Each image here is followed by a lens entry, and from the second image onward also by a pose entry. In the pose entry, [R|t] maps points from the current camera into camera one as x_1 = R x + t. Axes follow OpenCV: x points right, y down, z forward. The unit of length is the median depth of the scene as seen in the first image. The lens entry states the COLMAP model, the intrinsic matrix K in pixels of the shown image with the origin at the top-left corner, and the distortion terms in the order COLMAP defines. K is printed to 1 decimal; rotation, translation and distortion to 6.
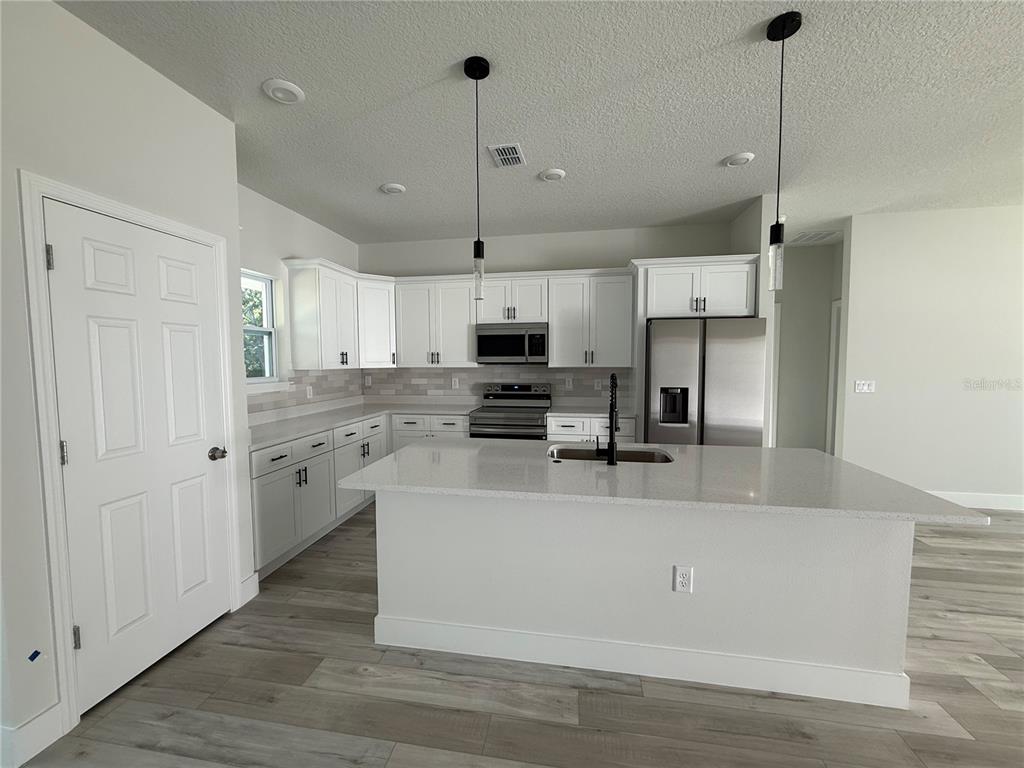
lens RADIAL K [[406.6, 0, 512.0], [0, 406.6, 384.0], [0, 0, 1]] dist [-0.001043, 0.000670]
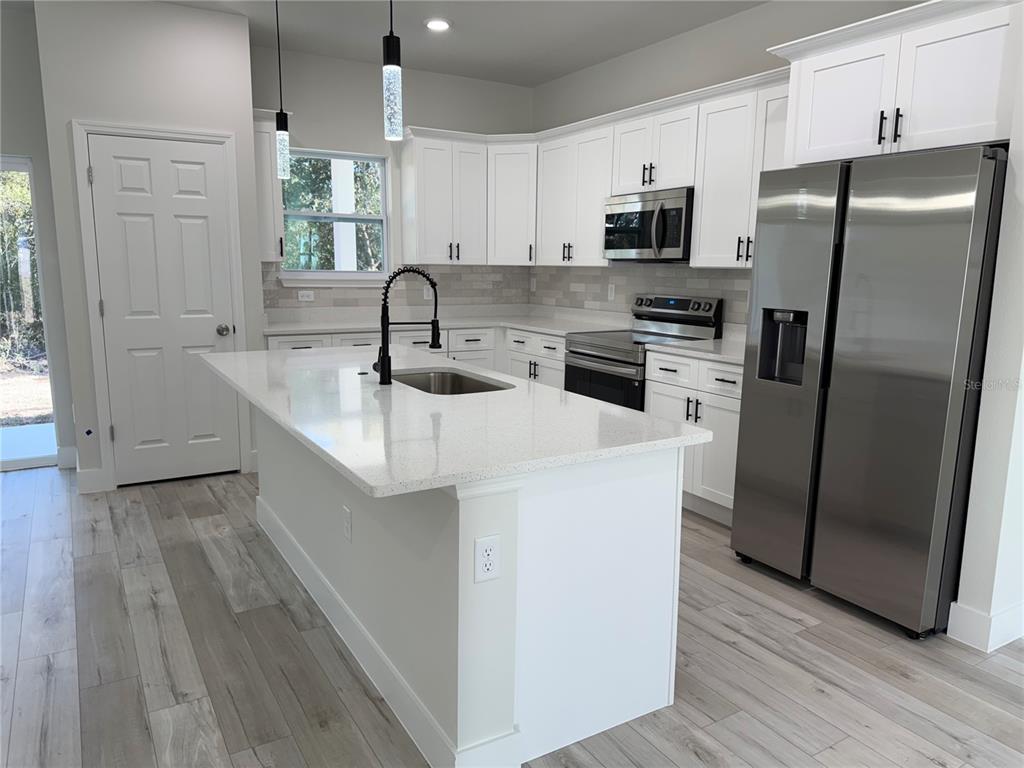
lens RADIAL K [[729.4, 0, 509.0], [0, 729.4, 385.5], [0, 0, 1]] dist [0.043232, -0.058714]
pose [[0.645581, 0.138976, -0.750940, 0.821565], [-0.060505, 0.989519, 0.131114, 0.003052], [0.761291, -0.039209, 0.647223, 0.159719]]
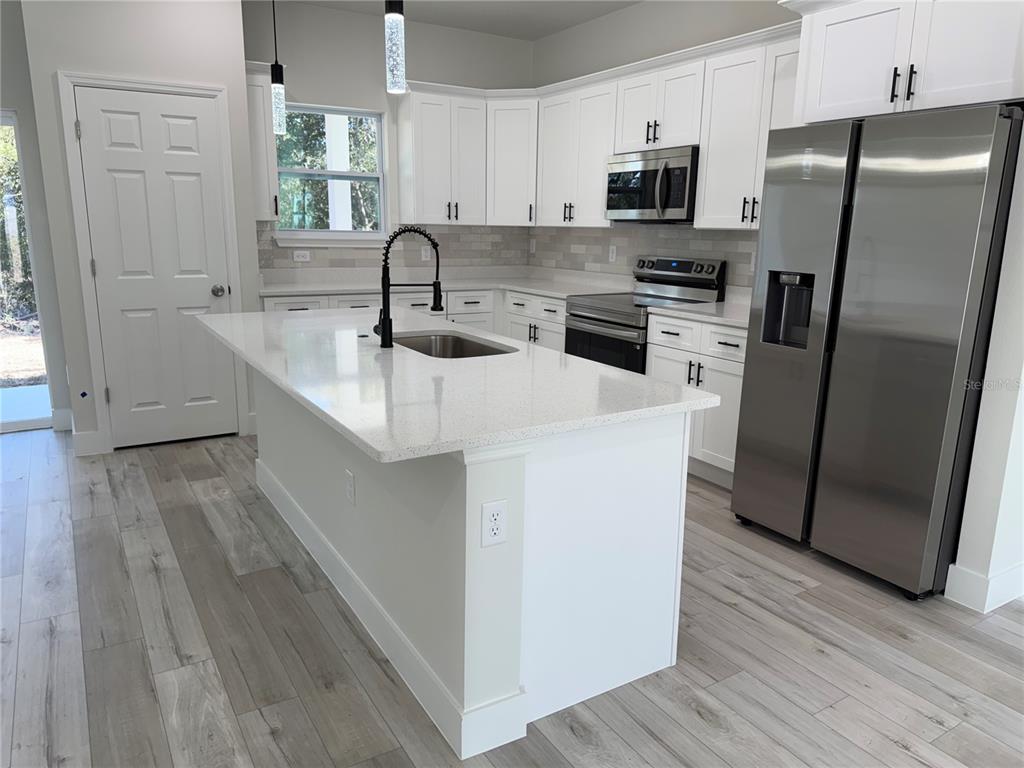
lens RADIAL K [[730.1, 0, 514.0], [0, 730.1, 386.2], [0, 0, 1]] dist [0.046578, -0.065849]
pose [[0.654762, 0.179526, -0.734205, 0.810346], [-0.064744, 0.981134, 0.182166, 0.003531], [0.753057, -0.071740, 0.654032, 0.158719]]
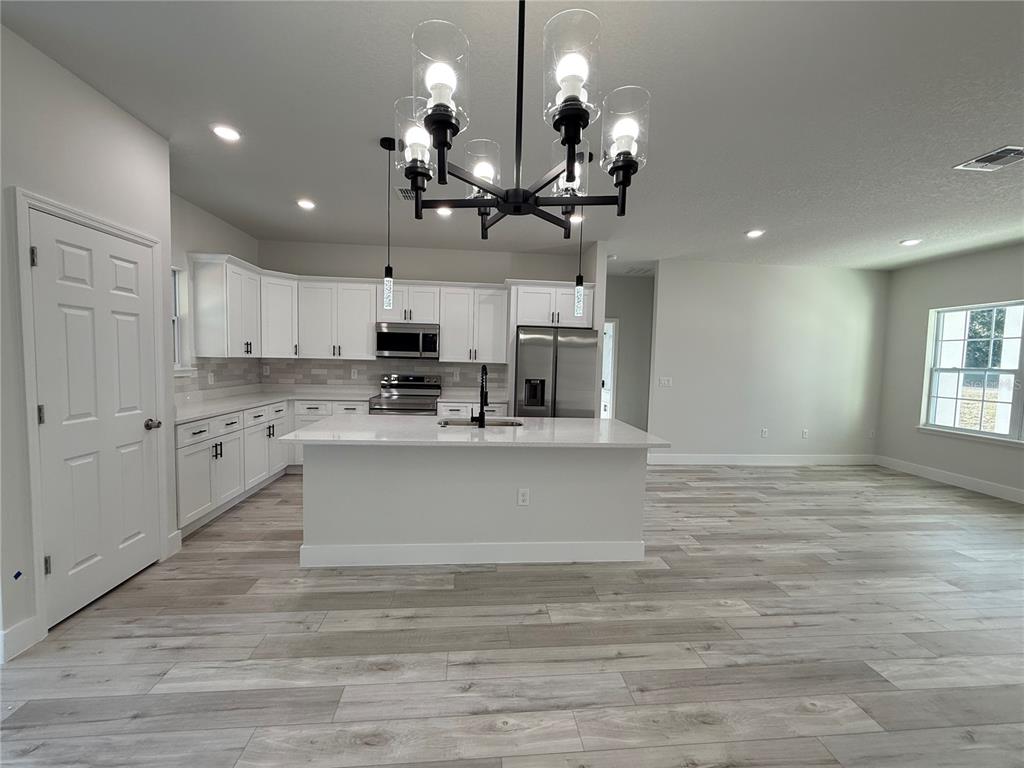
lens RADIAL K [[406.6, 0, 512.0], [0, 406.6, 384.0], [0, 0, 1]] dist [-0.001043, 0.000670]
pose [[0.965337, 0.014865, 0.260583, -0.016773], [-0.015809, 0.999874, 0.001524, 0.021841], [-0.260527, -0.005590, 0.965450, -0.242713]]
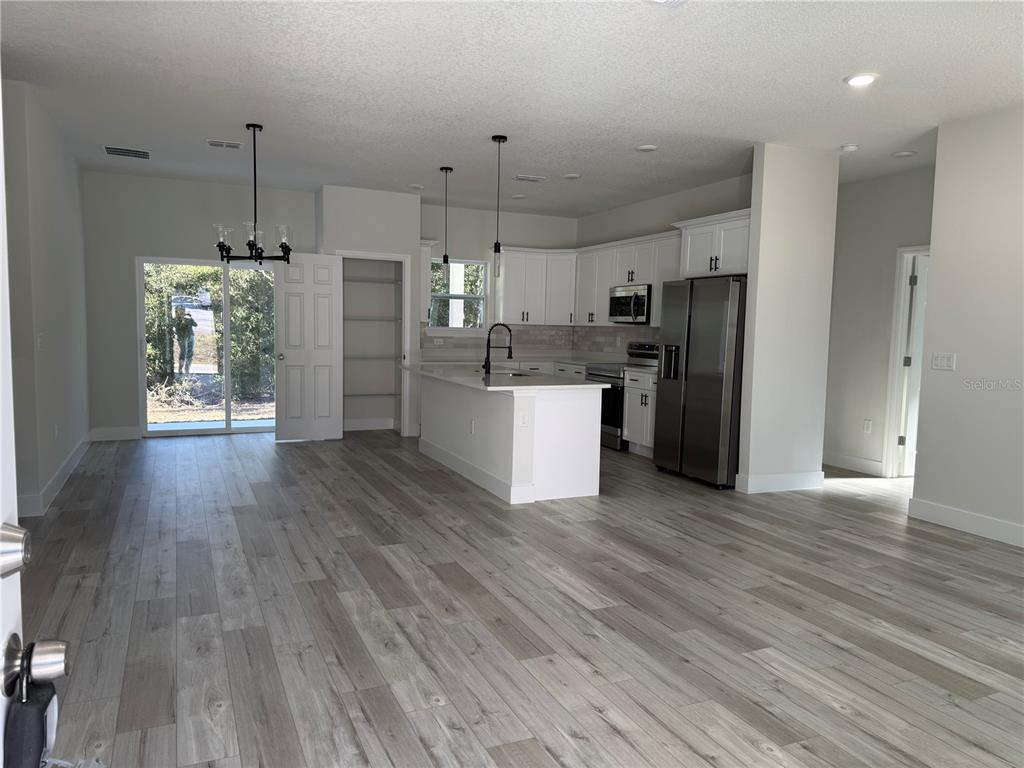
lens RADIAL K [[716.0, 0, 513.8], [0, 716.0, 388.3], [0, 0, 1]] dist [0.083102, -0.114280]
pose [[0.557867, 0.090989, -0.824928, 1.649746], [-0.077064, 0.995357, 0.057672, 0.042357], [0.826345, 0.031399, 0.562288, -0.377324]]
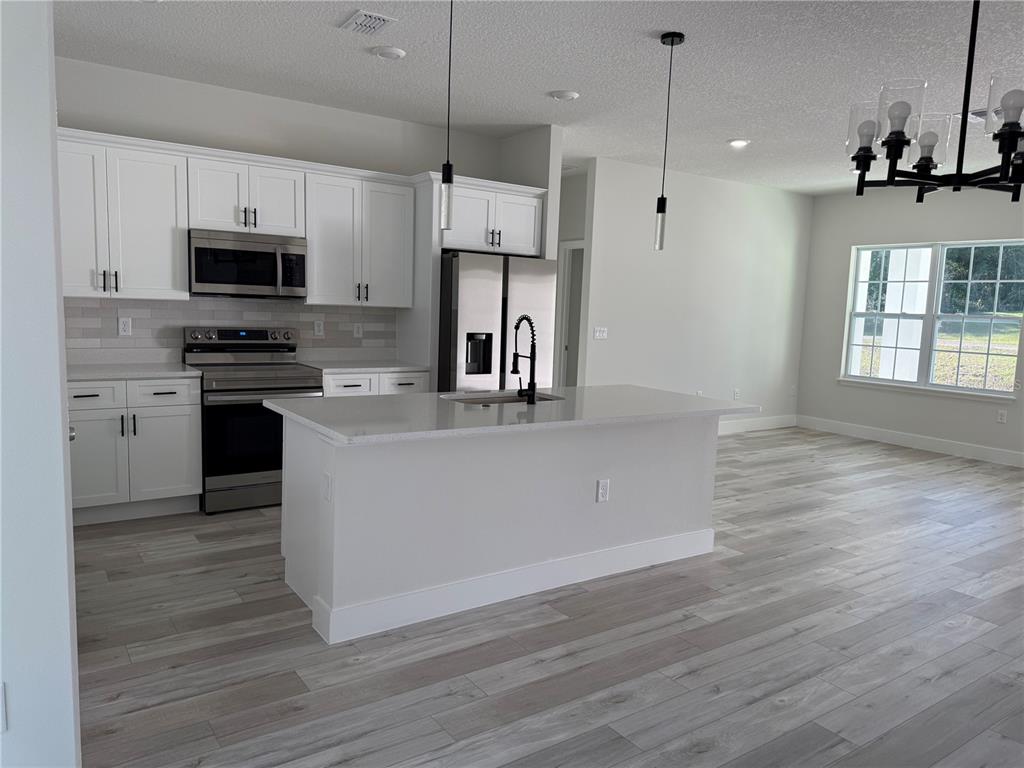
lens RADIAL K [[716.0, 0, 513.8], [0, 716.0, 388.3], [0, 0, 1]] dist [0.083102, -0.114280]
pose [[0.717273, -0.051178, 0.694910, -0.589309], [0.002355, 0.997471, 0.071030, 0.017399], [-0.696788, -0.049311, 0.715580, -0.144113]]
